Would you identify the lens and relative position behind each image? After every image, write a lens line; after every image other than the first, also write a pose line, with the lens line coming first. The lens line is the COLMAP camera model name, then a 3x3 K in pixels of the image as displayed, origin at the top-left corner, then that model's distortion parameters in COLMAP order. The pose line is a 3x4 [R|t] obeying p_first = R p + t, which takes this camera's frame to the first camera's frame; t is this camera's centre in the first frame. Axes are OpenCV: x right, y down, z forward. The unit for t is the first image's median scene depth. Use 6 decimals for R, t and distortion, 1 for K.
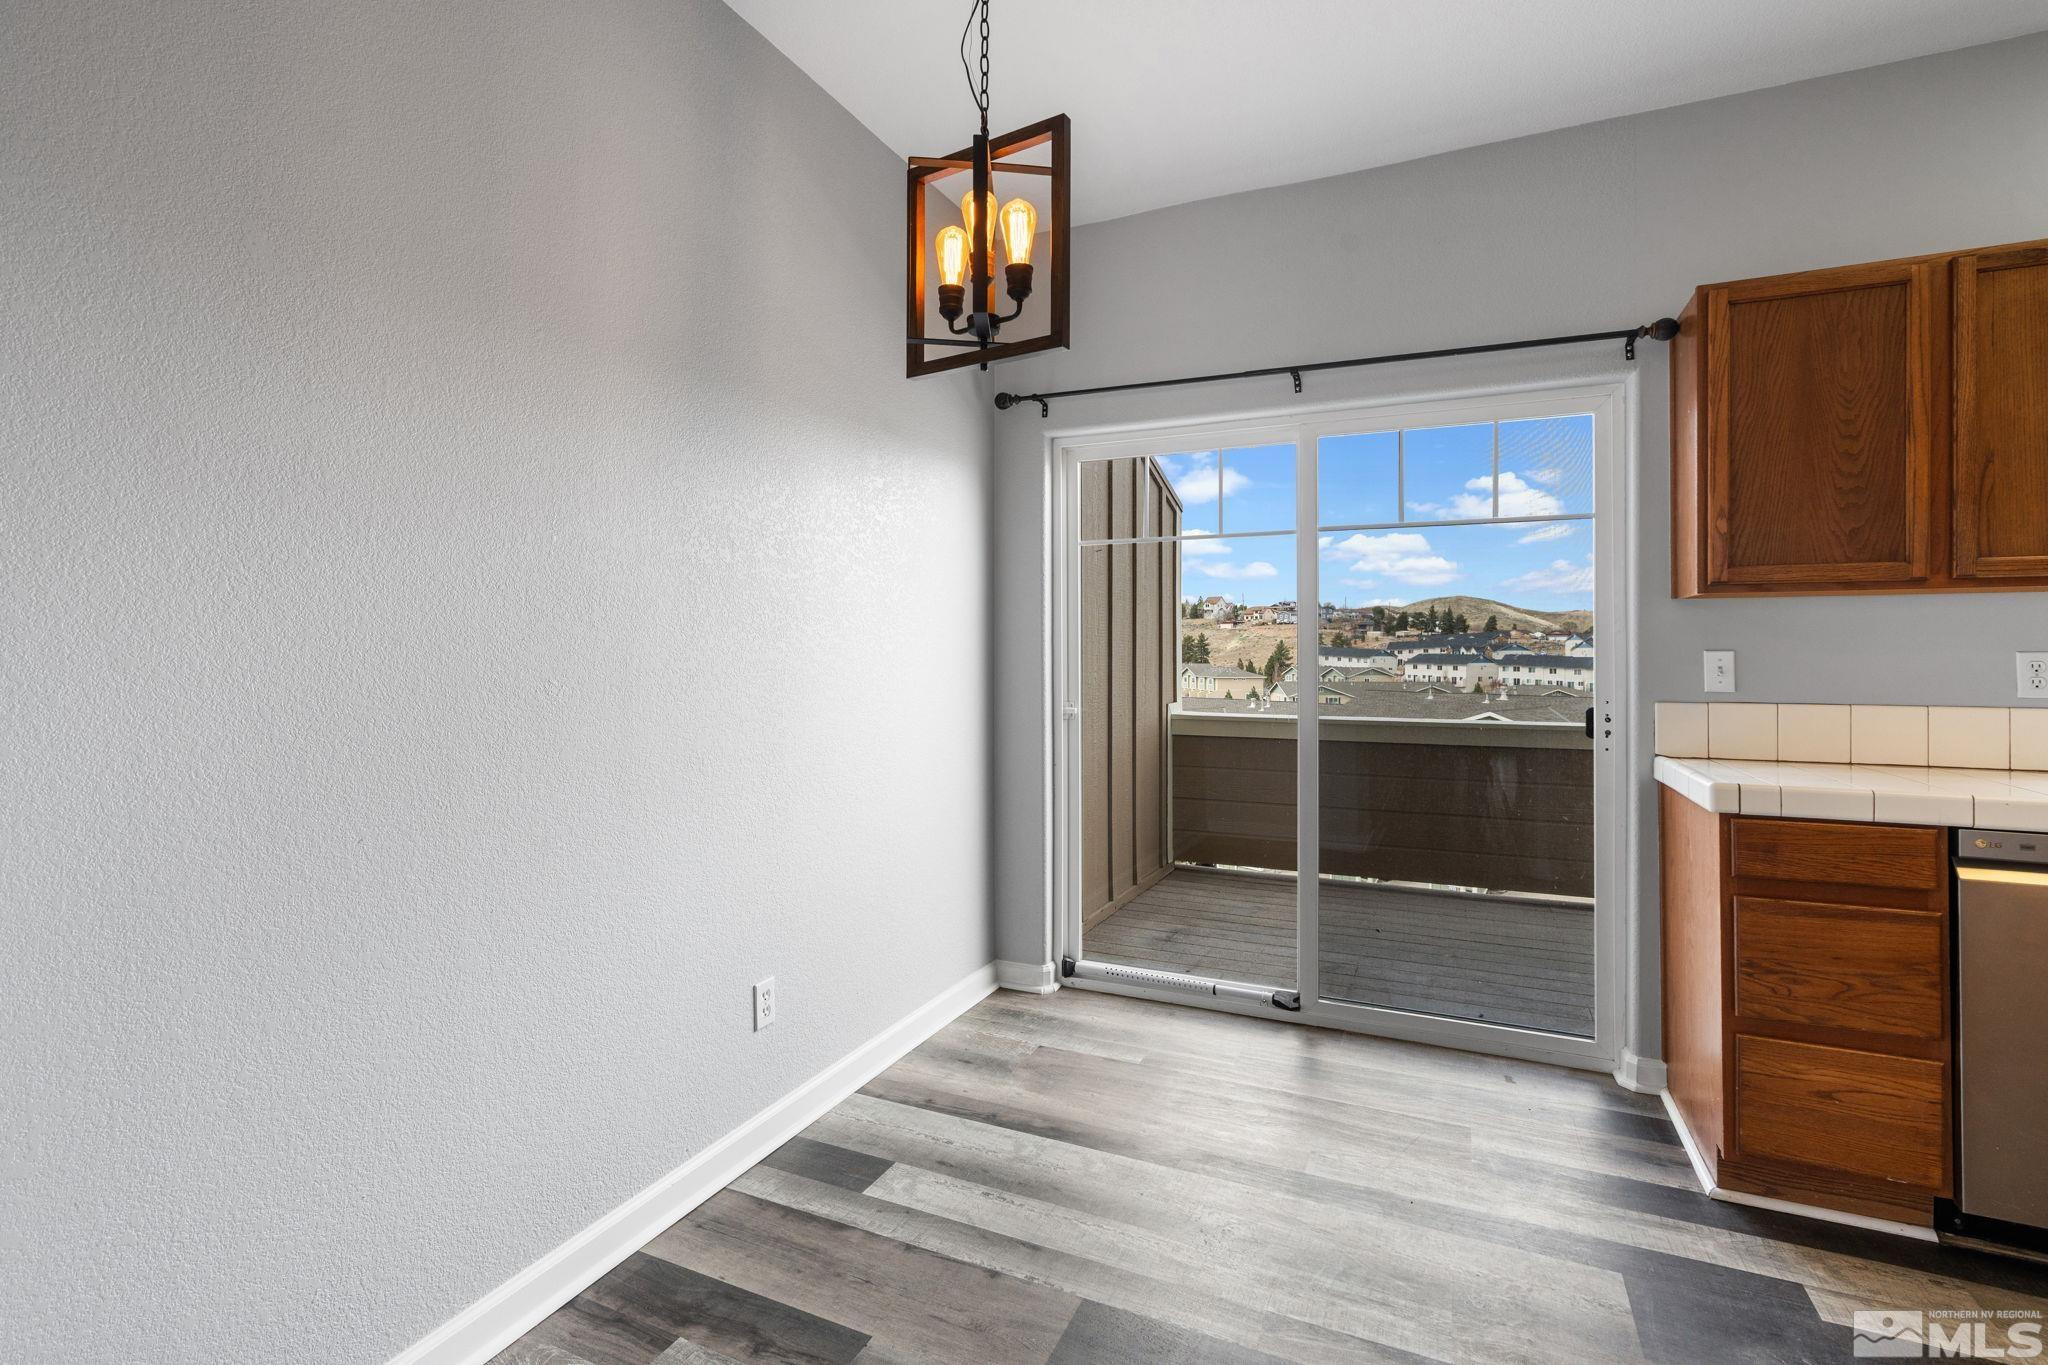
lens RADIAL K [[934.1, 0, 1025.6], [0, 934.1, 647.1], [0, 0, 1]] dist [-0.001516, -0.000506]
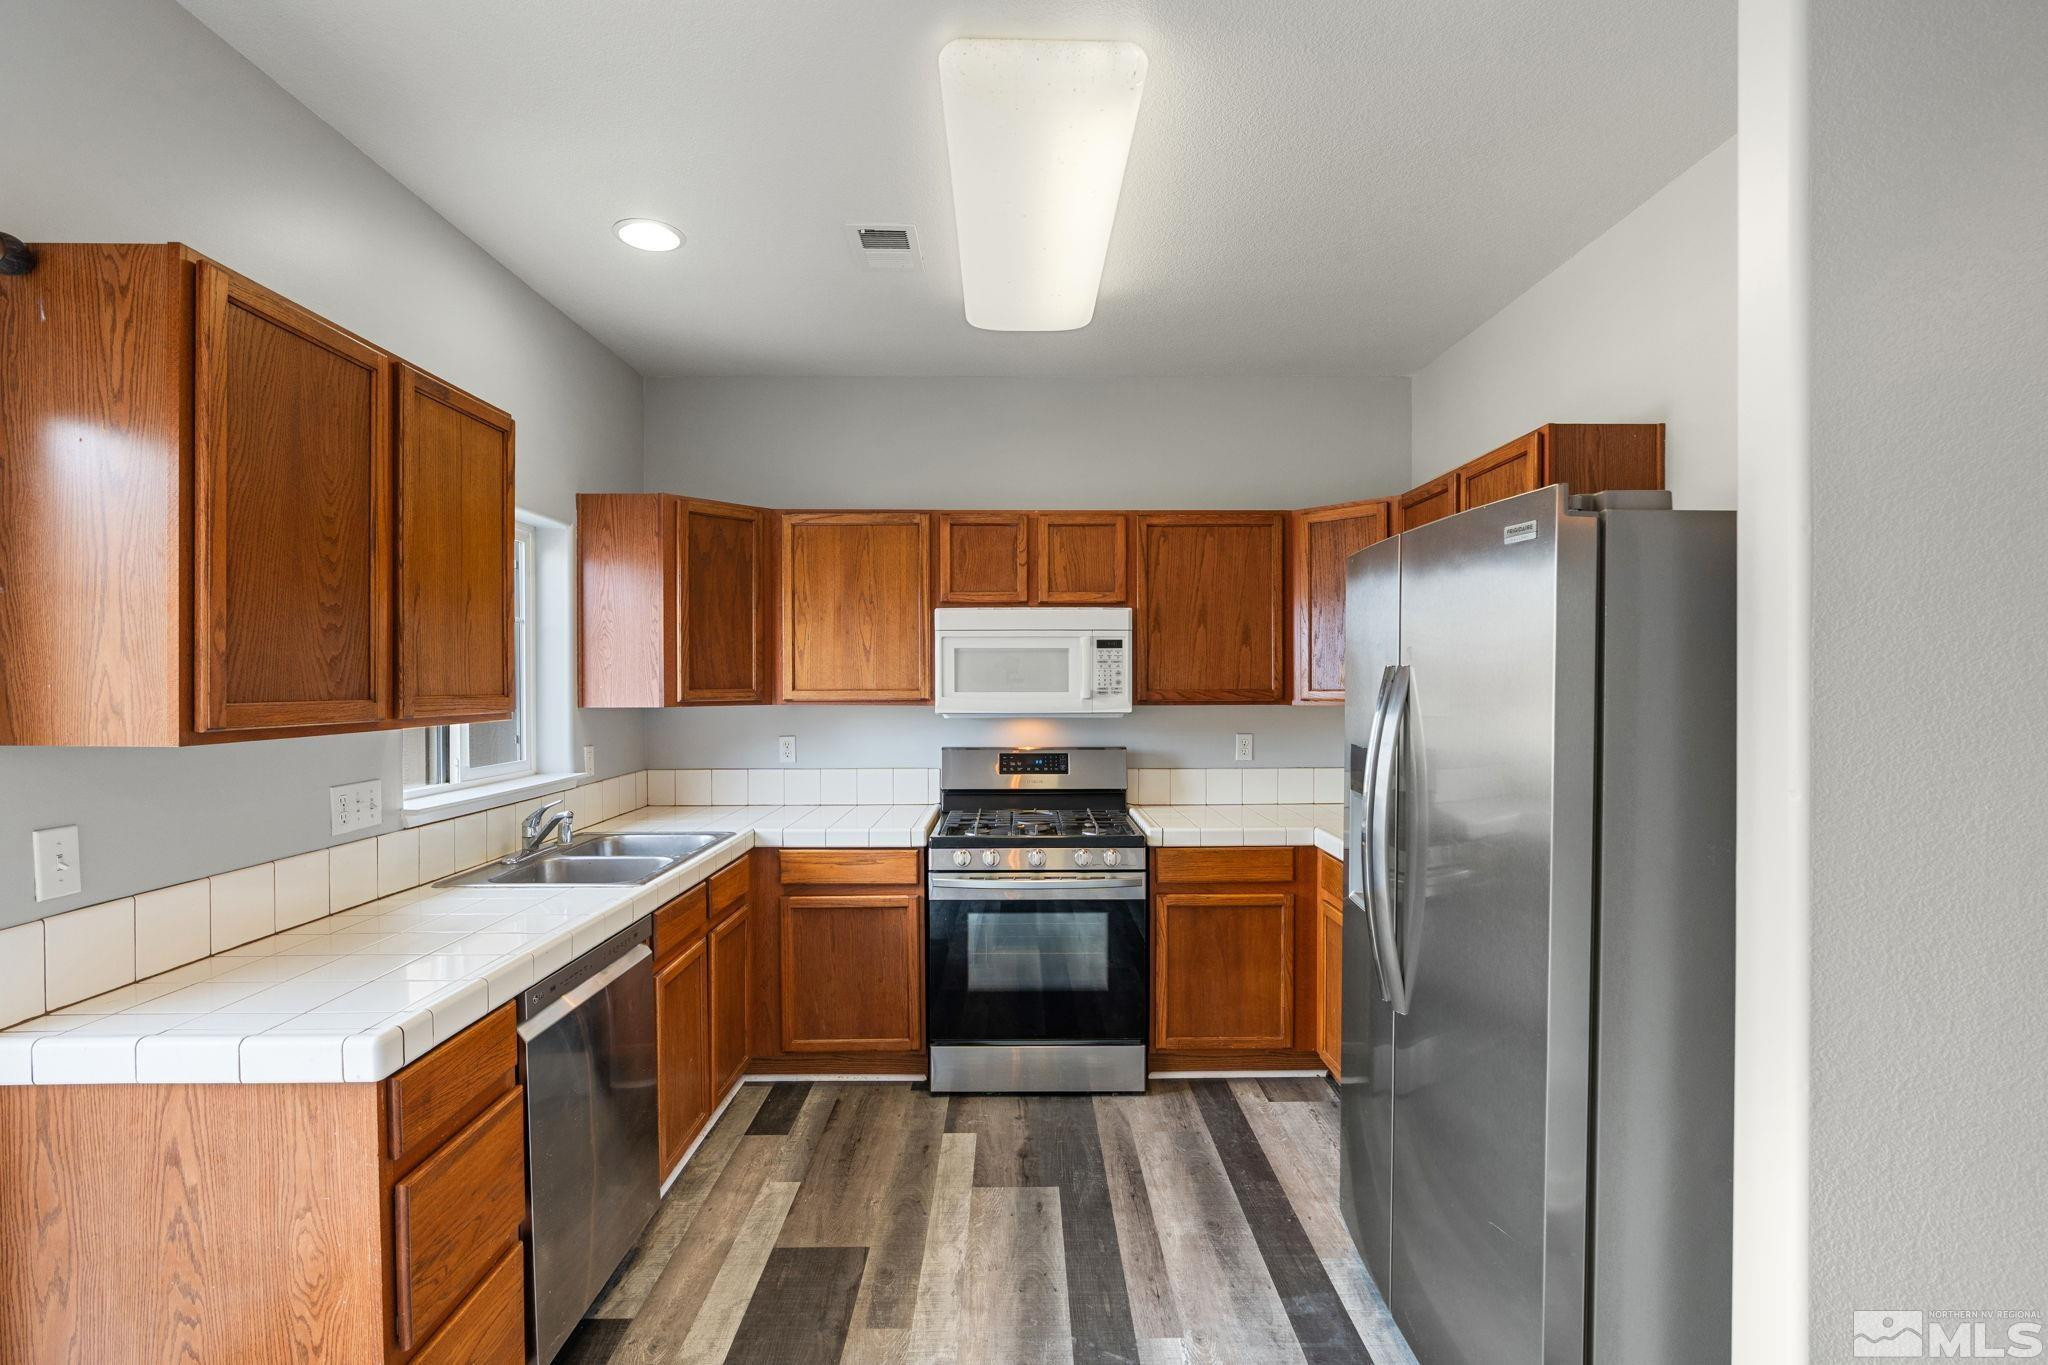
lens RADIAL K [[938.7, 0, 1026.4], [0, 938.7, 685.9], [0, 0, 1]] dist [-0.011258, 0.010213]
pose [[-0.422931, -0.010085, 0.906106, -0.050977], [-0.006545, 0.999946, 0.008074, -0.074473], [-0.906138, -0.002516, -0.422974, 0.530237]]
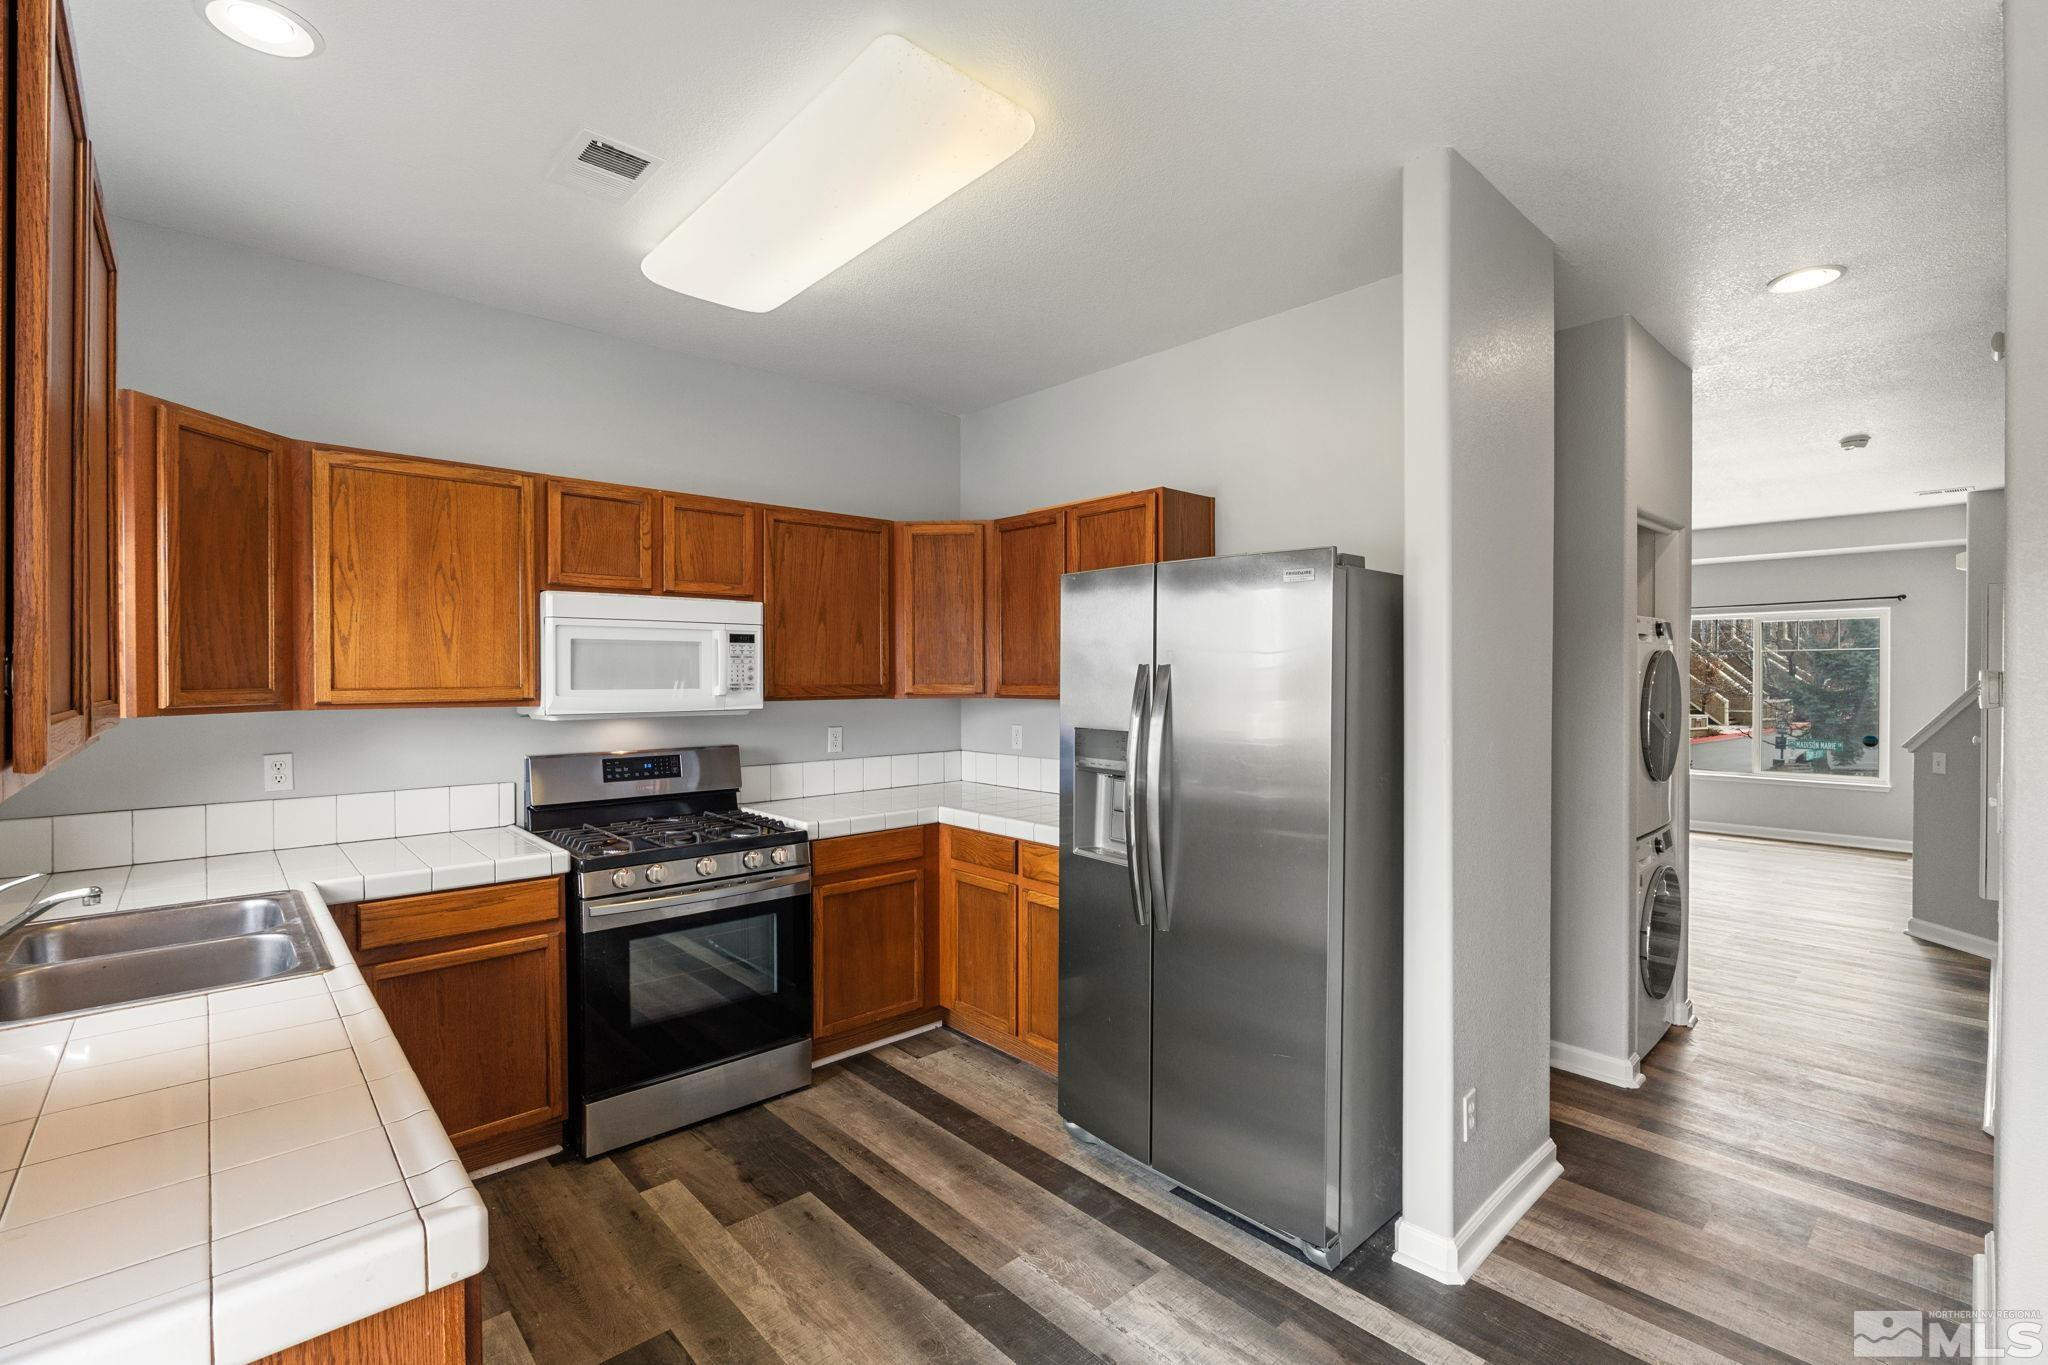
lens RADIAL K [[923.8, 0, 1034.1], [0, 923.8, 678.6], [0, 0, 1]] dist [-0.003593, 0.001096]
pose [[-0.922734, -0.003814, 0.385419, 0.193577], [-0.004246, 0.999991, -0.000270, -0.070898], [-0.385414, -0.001885, -0.922742, 0.814239]]
